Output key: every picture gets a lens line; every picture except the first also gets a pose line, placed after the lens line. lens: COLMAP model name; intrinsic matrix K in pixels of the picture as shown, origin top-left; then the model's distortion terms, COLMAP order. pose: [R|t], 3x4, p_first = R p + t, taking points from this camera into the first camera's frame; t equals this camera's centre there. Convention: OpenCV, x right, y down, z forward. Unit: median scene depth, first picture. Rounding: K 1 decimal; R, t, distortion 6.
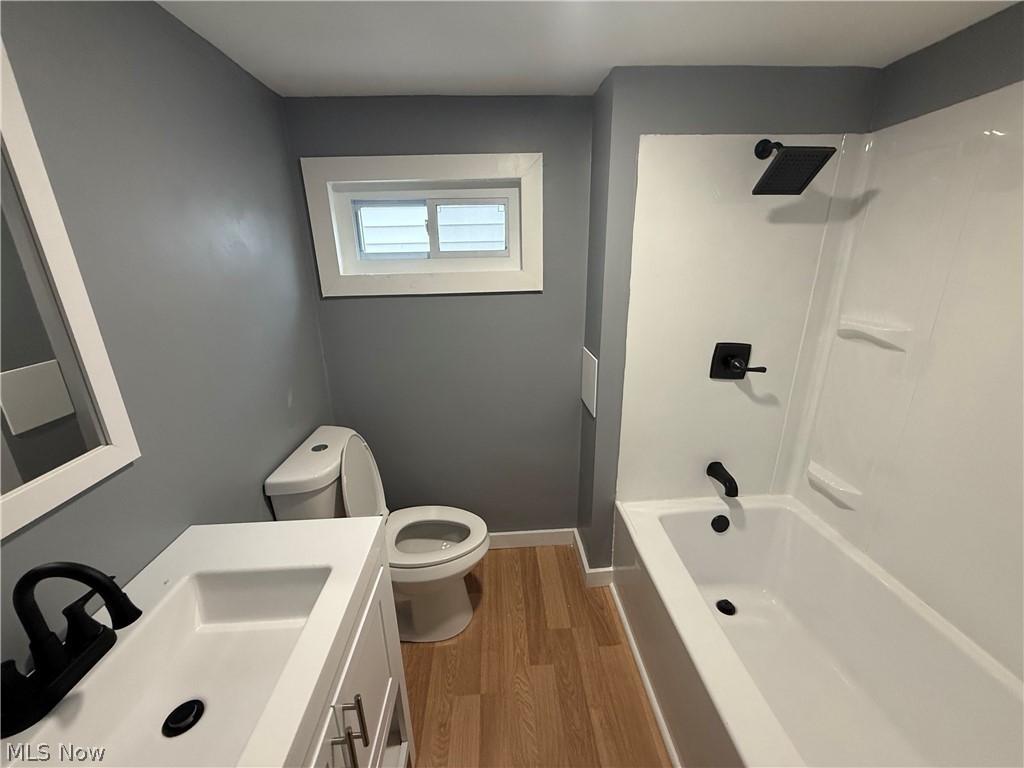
lens RADIAL K [[414.4, 0, 514.3], [0, 414.4, 385.7], [0, 0, 1]] dist [0.001005, -0.000029]
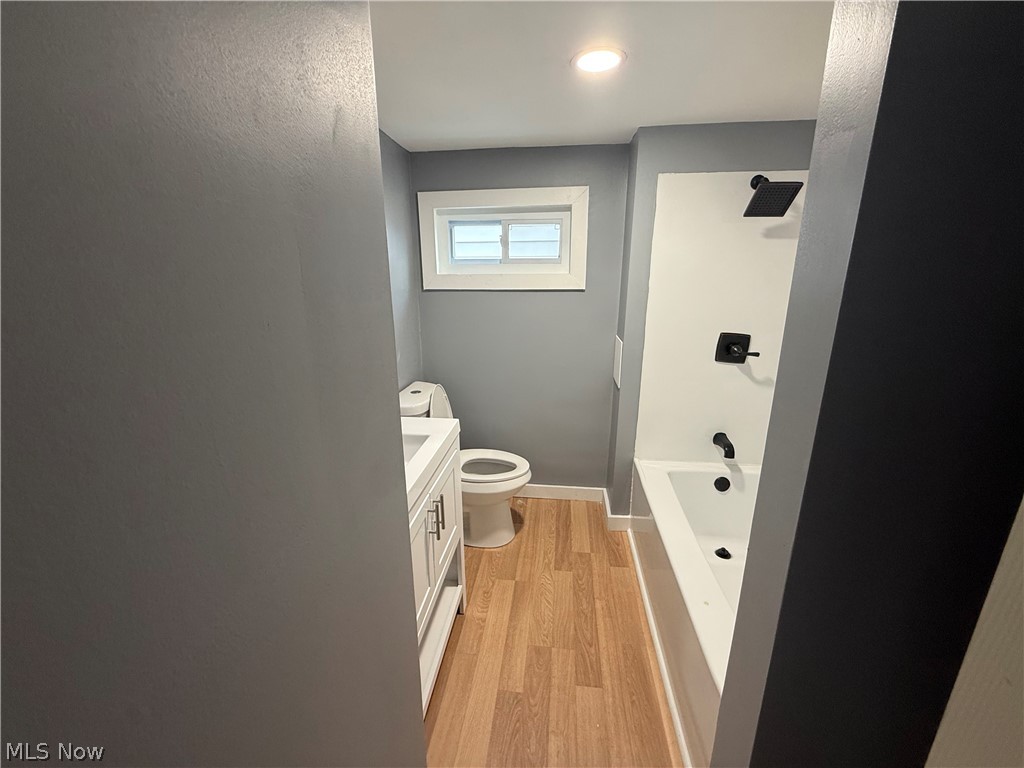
lens RADIAL K [[414.4, 0, 514.3], [0, 414.4, 385.7], [0, 0, 1]] dist [0.001005, -0.000029]
pose [[0.985299, 0.062258, -0.159089, 0.078896], [-0.068764, 0.996993, -0.035720, 0.138406], [0.156386, 0.046135, 0.986618, -0.312246]]
